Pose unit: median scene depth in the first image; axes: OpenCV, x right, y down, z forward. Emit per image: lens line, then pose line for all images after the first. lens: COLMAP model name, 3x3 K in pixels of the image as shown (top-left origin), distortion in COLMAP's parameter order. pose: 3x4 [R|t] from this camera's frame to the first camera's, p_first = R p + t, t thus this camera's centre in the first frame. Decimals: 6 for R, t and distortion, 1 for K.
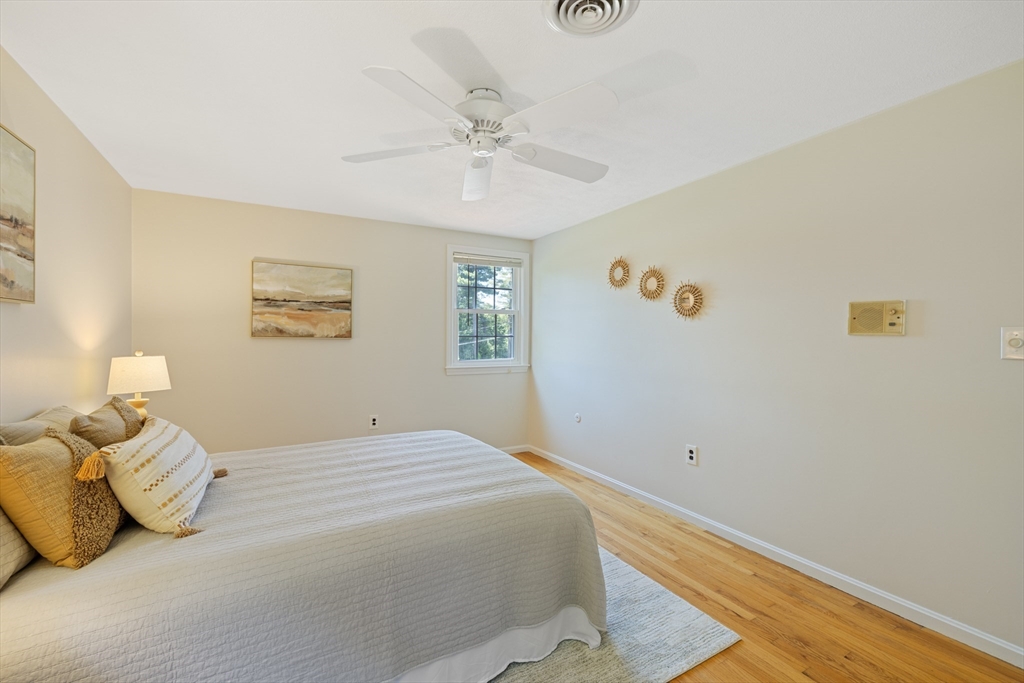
lens RADIAL K [[431.7, 0, 514.4], [0, 431.7, 345.0], [0, 0, 1]] dist [0.000064, -0.000038]
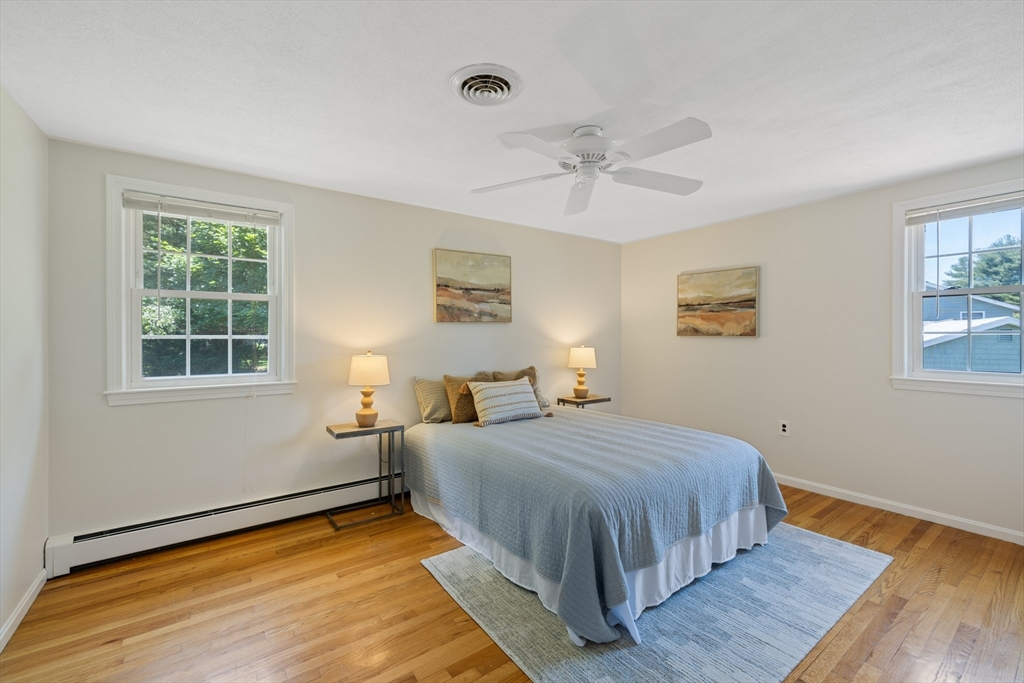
lens RADIAL K [[431.0, 0, 509.9], [0, 431.0, 340.1], [0, 0, 1]] dist [-0.000907, -0.000183]
pose [[0.107418, 0.009090, -0.994172, 0.587865], [-0.011719, 0.999900, 0.007876, -0.009474], [0.994145, 0.010805, 0.107513, 0.366917]]
